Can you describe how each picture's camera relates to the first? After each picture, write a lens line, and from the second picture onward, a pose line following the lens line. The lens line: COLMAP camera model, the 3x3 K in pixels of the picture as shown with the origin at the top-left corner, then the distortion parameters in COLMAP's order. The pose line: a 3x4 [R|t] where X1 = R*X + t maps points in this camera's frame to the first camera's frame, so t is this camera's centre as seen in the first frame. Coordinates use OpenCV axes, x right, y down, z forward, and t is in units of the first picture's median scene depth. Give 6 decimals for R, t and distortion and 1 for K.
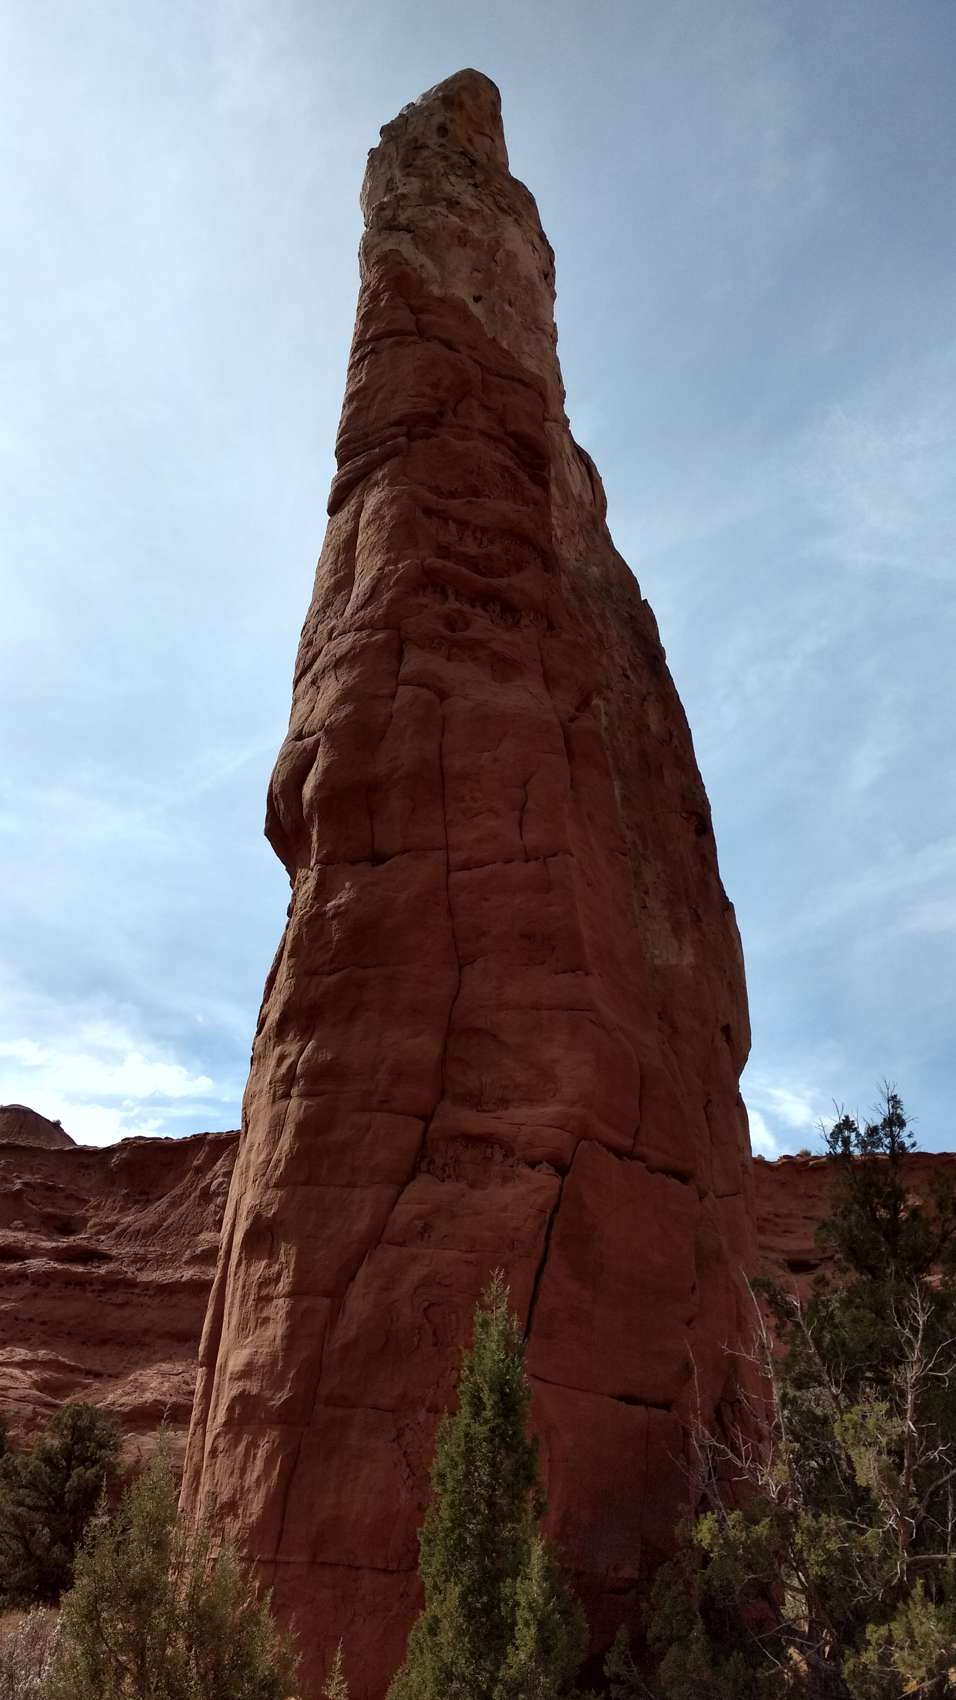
lens RADIAL K [[1303.9, 0, 481.6], [0, 1303.9, 851.3], [0, 0, 1]] dist [-0.032504, 0.055692]
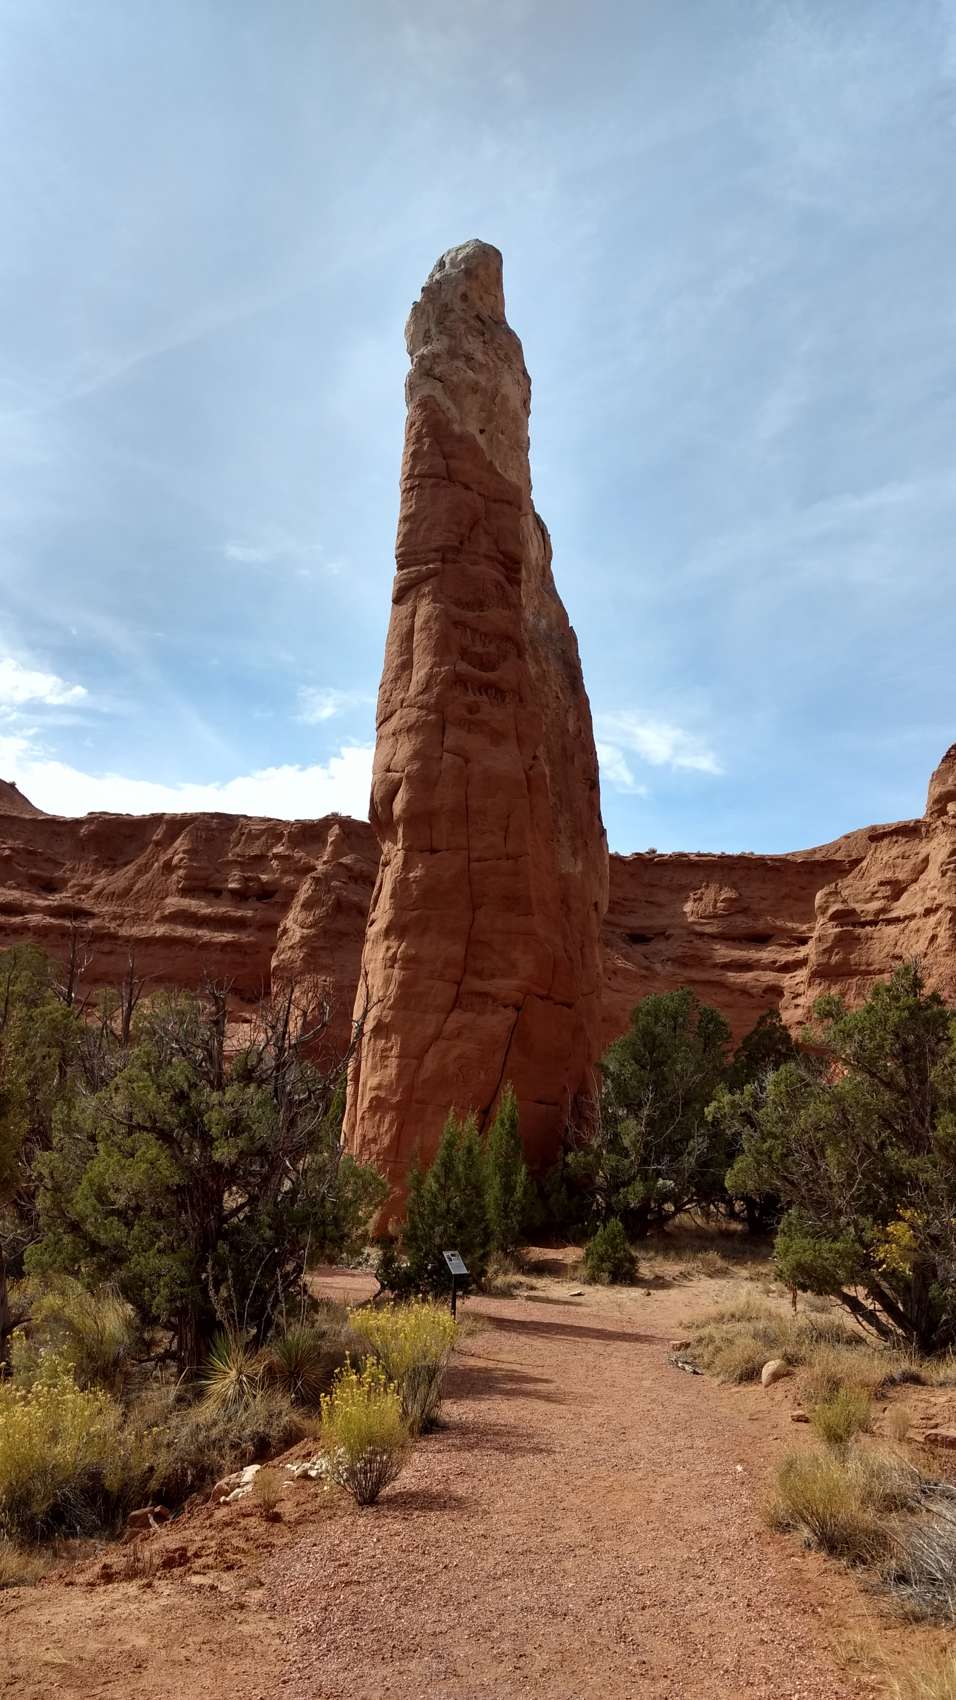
lens RADIAL K [[1303.9, 0, 472.8], [0, 1303.9, 854.5], [0, 0, 1]] dist [-0.032504, 0.055692]
pose [[0.994797, 0.039461, 0.093921, -0.161394], [-0.064817, 0.956424, 0.284696, -0.439210], [-0.078594, -0.289303, 0.954006, -0.729329]]
